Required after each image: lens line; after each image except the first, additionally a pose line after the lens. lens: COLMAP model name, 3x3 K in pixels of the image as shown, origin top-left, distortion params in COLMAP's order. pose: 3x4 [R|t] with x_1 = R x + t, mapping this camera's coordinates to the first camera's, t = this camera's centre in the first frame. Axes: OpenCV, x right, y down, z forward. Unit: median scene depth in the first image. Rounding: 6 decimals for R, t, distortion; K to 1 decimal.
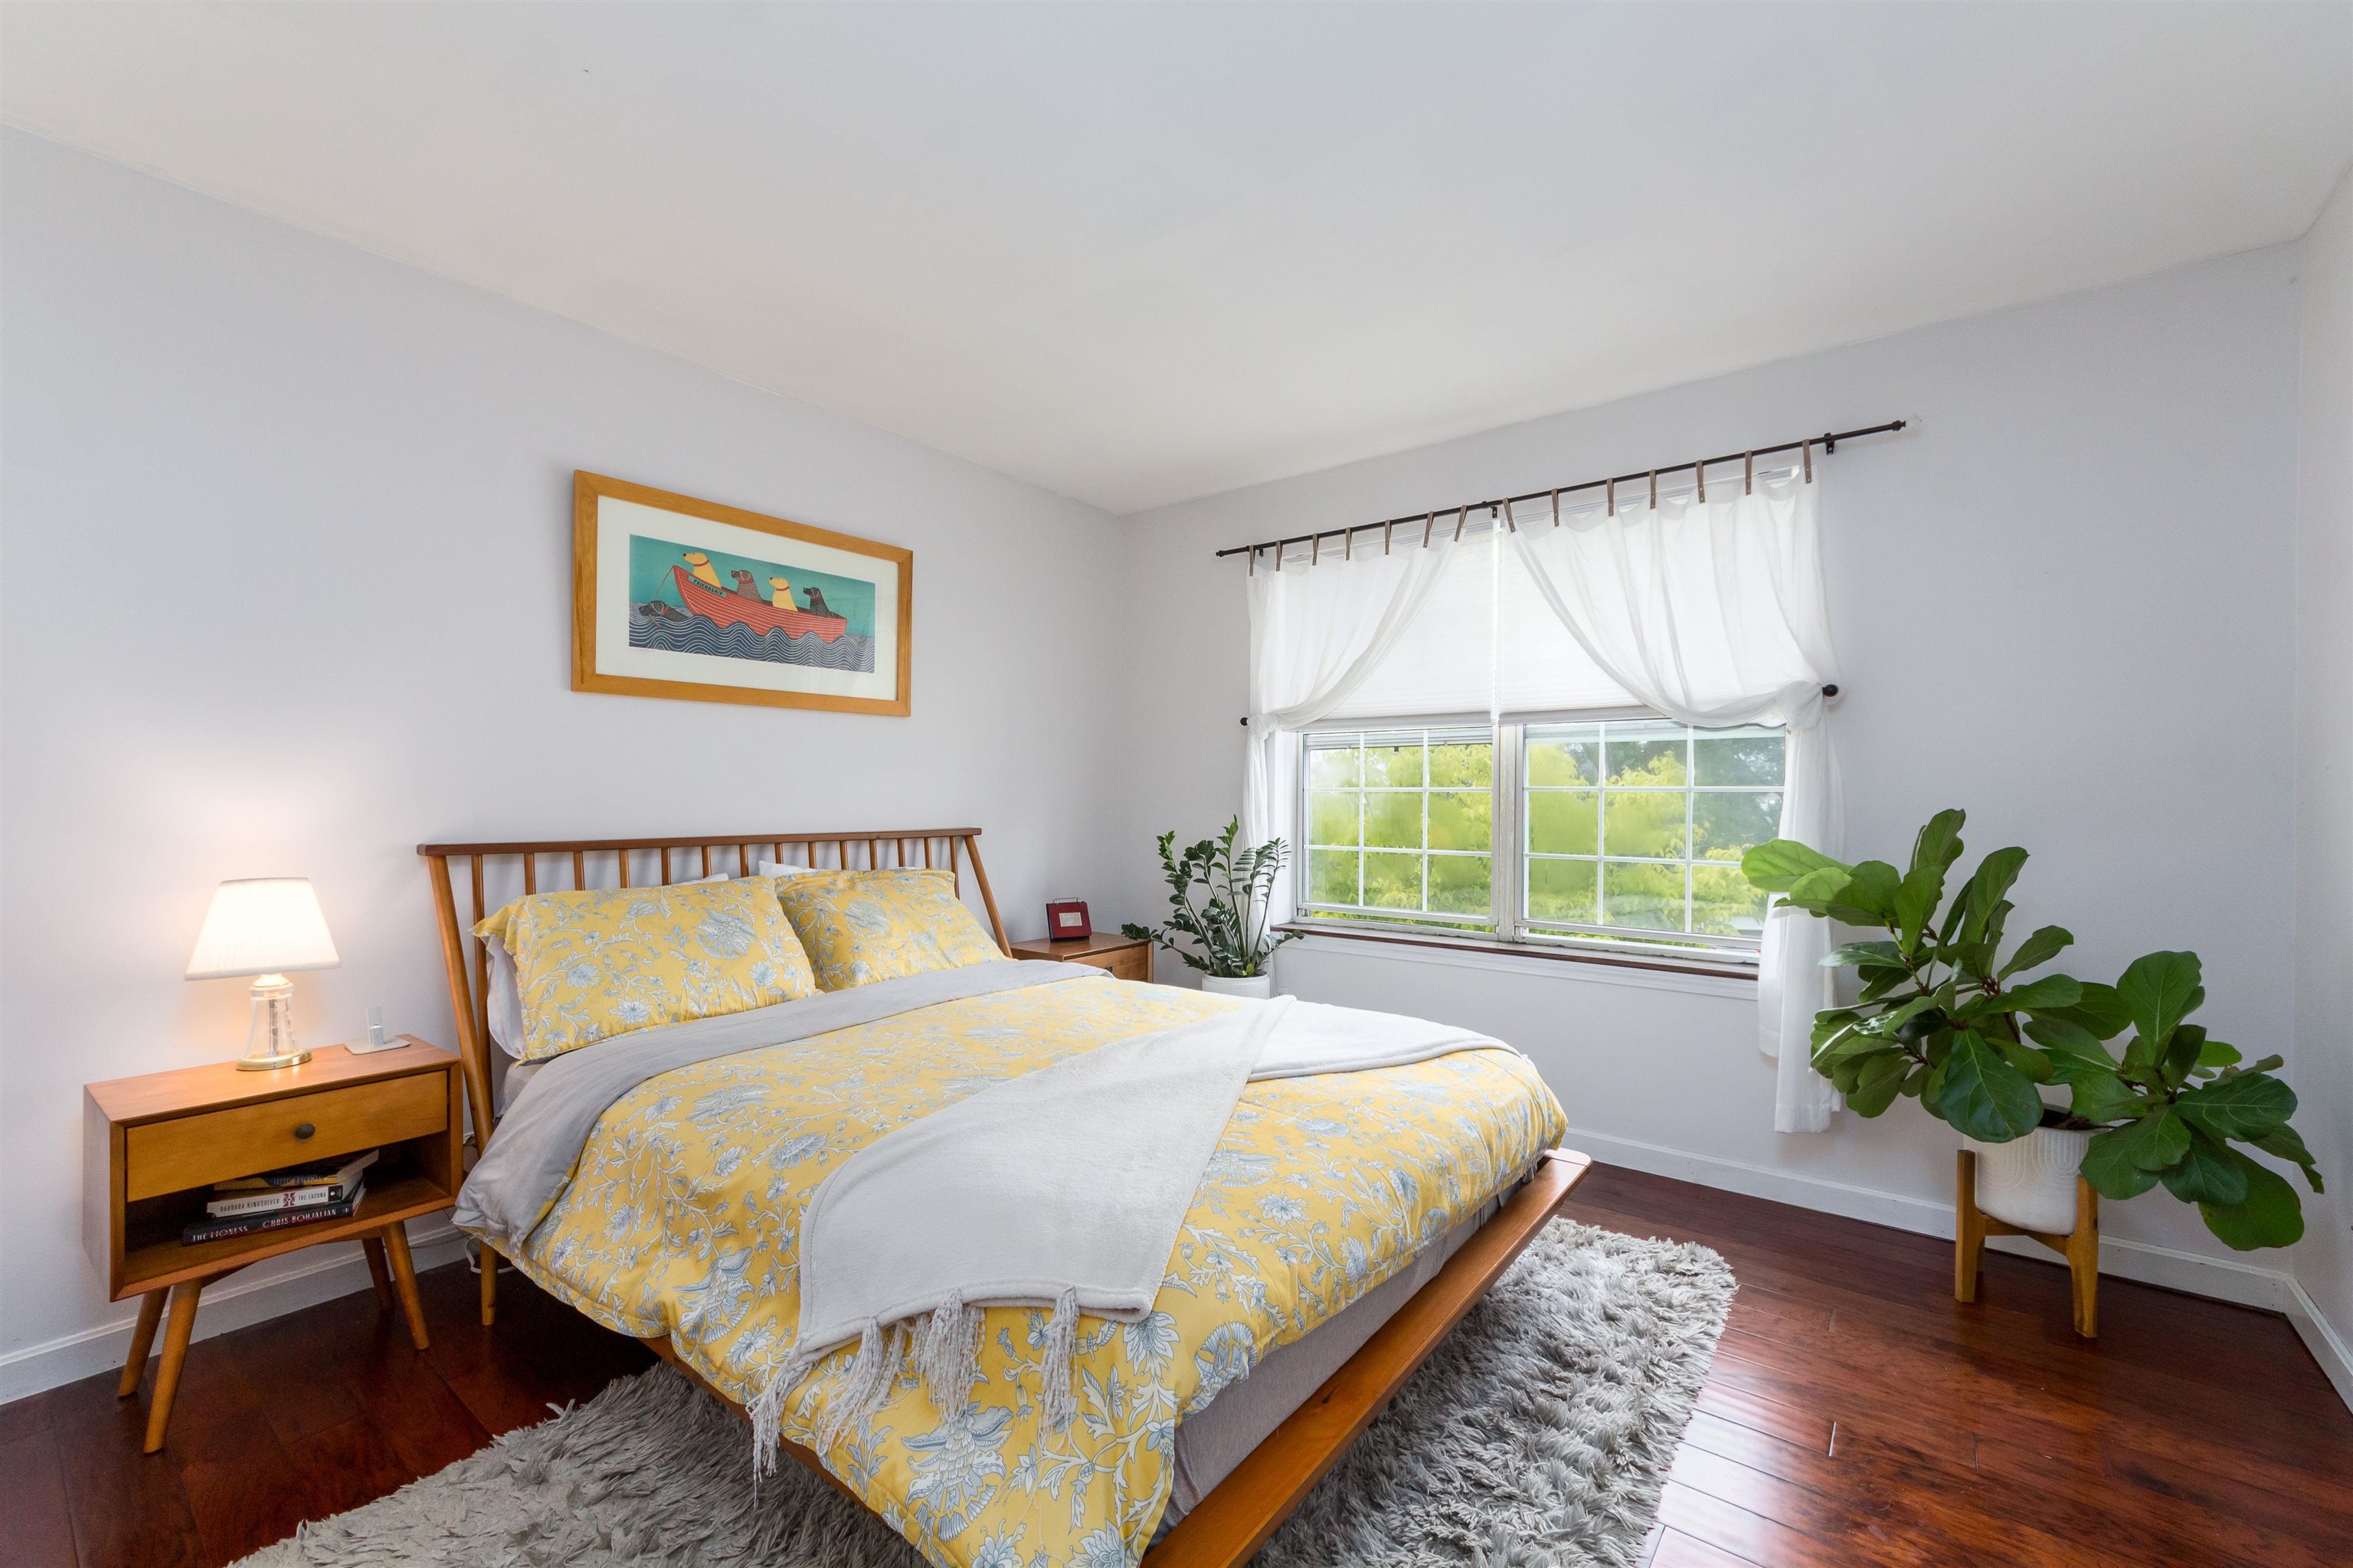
lens RADIAL K [[969.7, 0, 1232.1], [0, 969.7, 802.3], [0, 0, 1]] dist [0.000478, -0.000731]
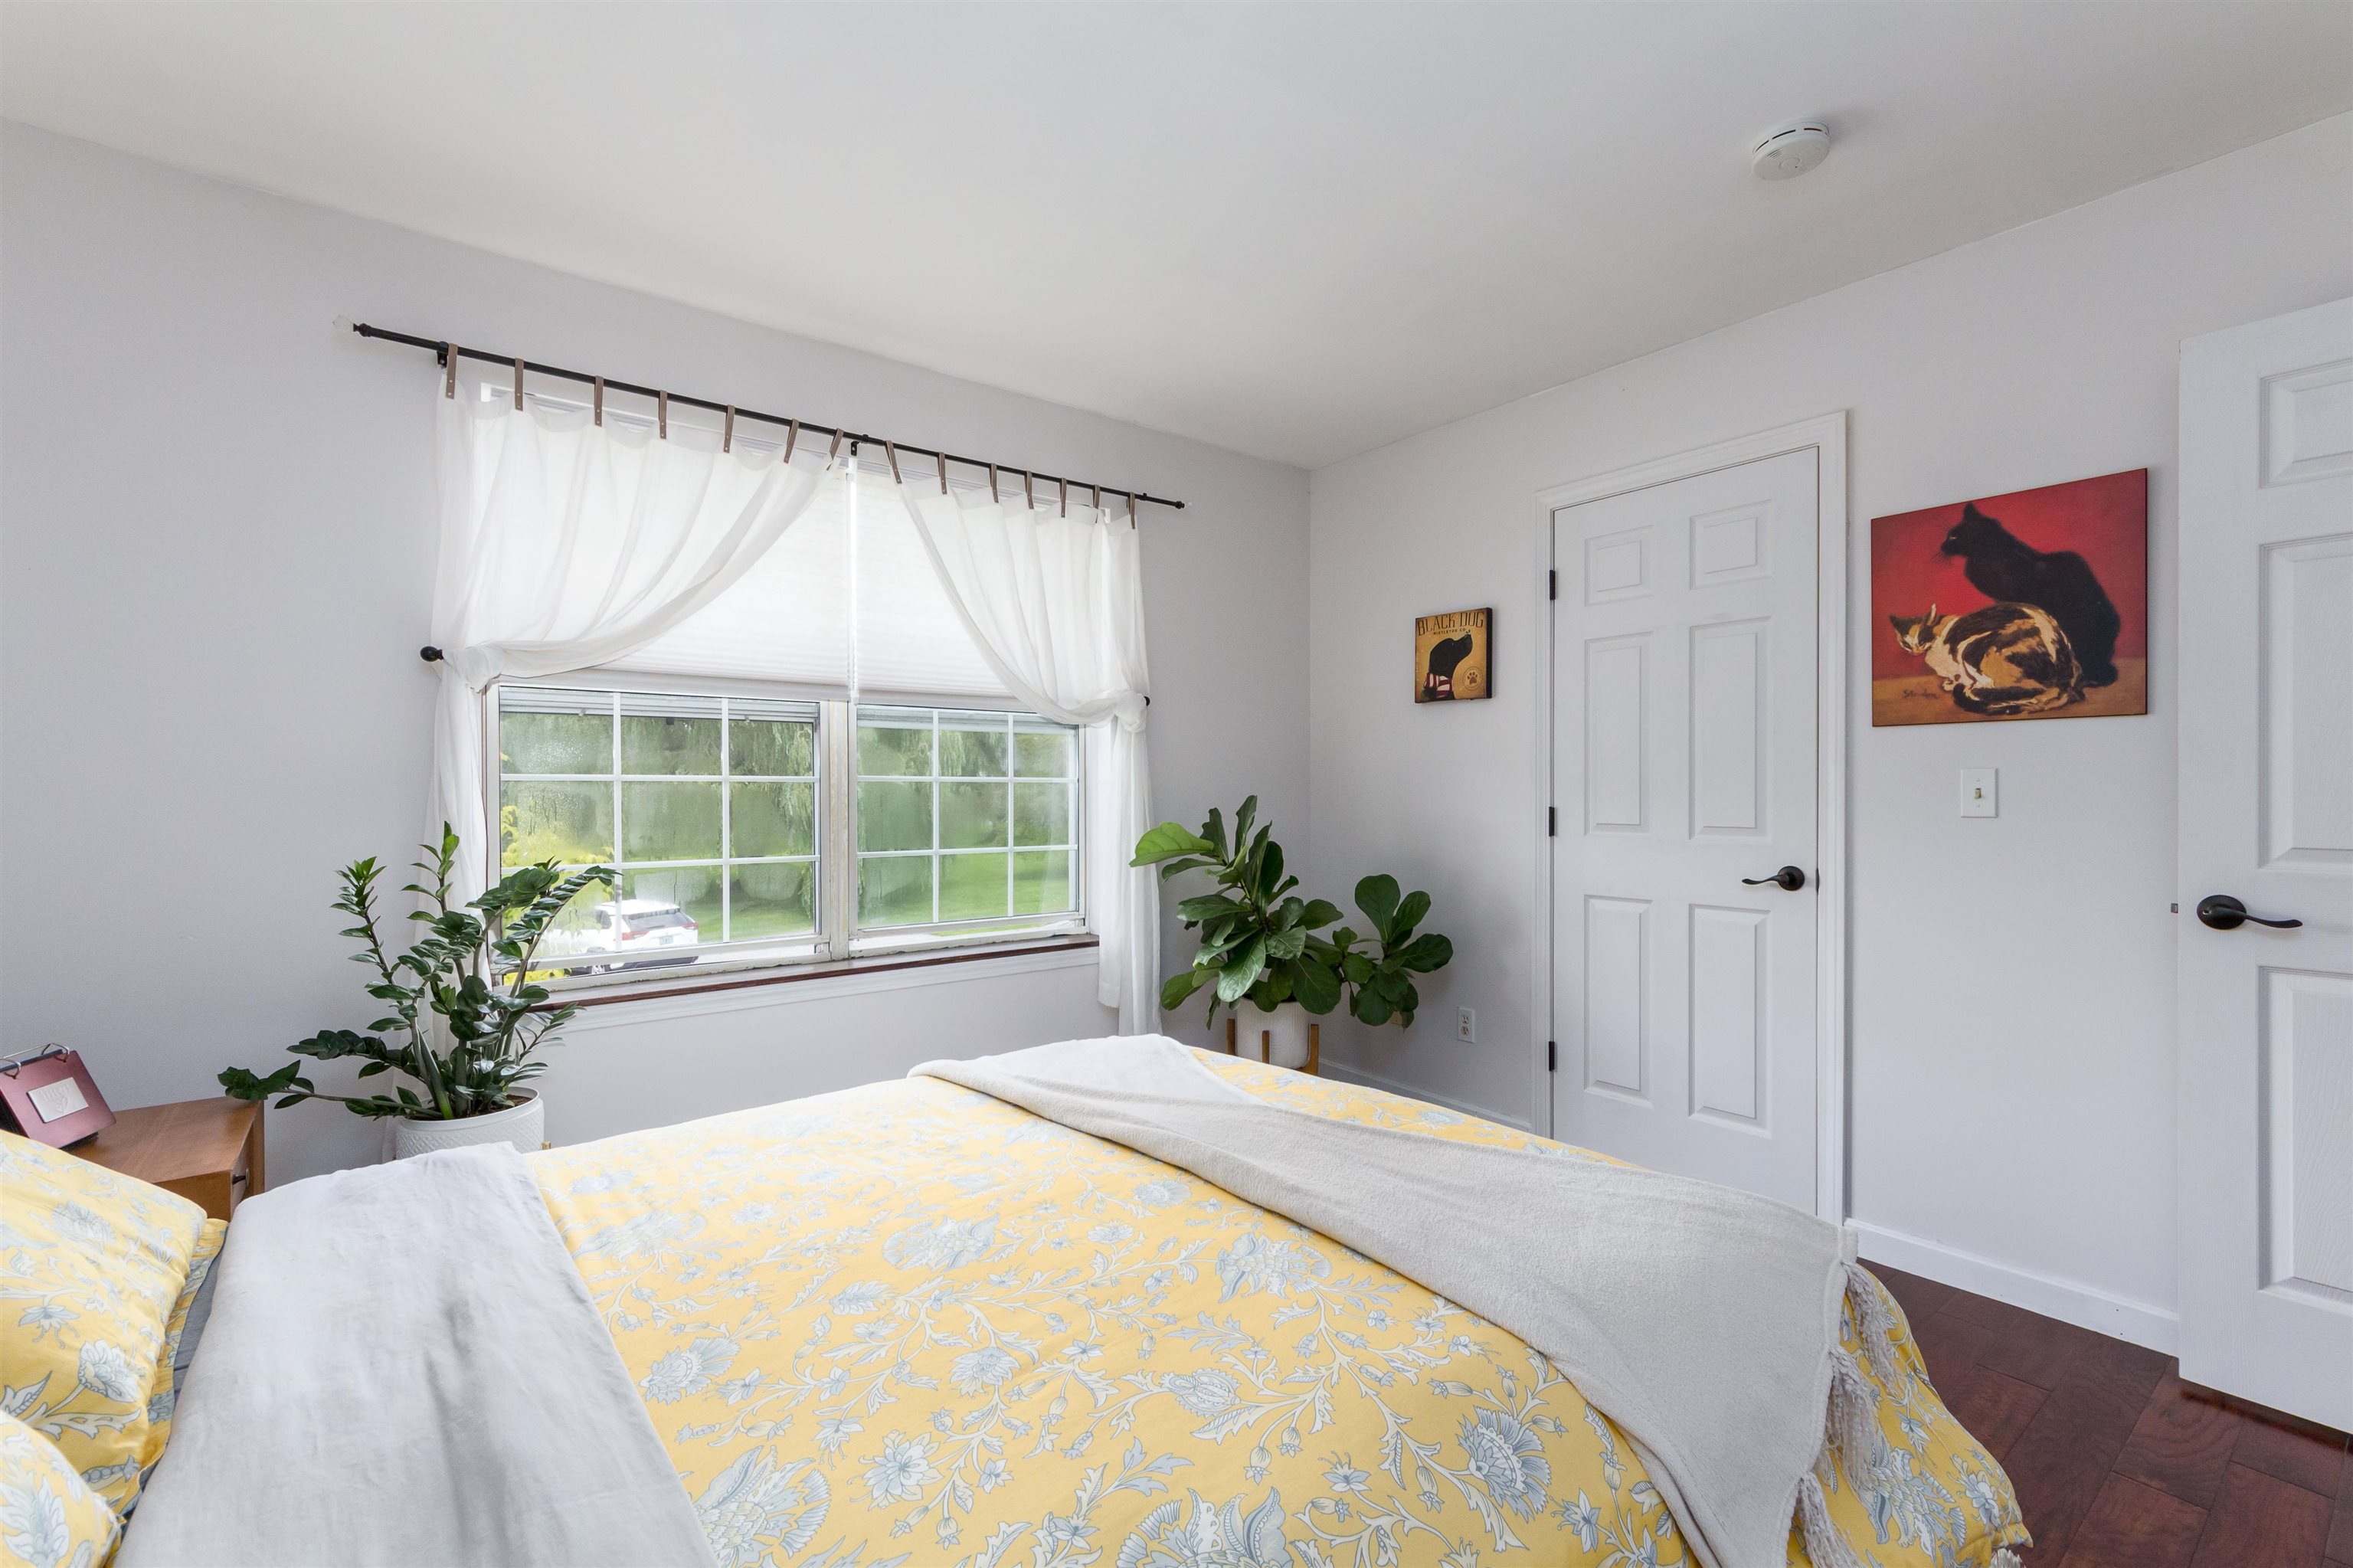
lens RADIAL K [[969.7, 0, 1232.1], [0, 969.7, 802.3], [0, 0, 1]] dist [0.000478, -0.000731]
pose [[0.270183, -0.017982, 0.962641, -0.473005], [0.006671, 0.999837, 0.016804, -0.005393], [-0.962786, 0.001881, 0.270259, 0.477629]]
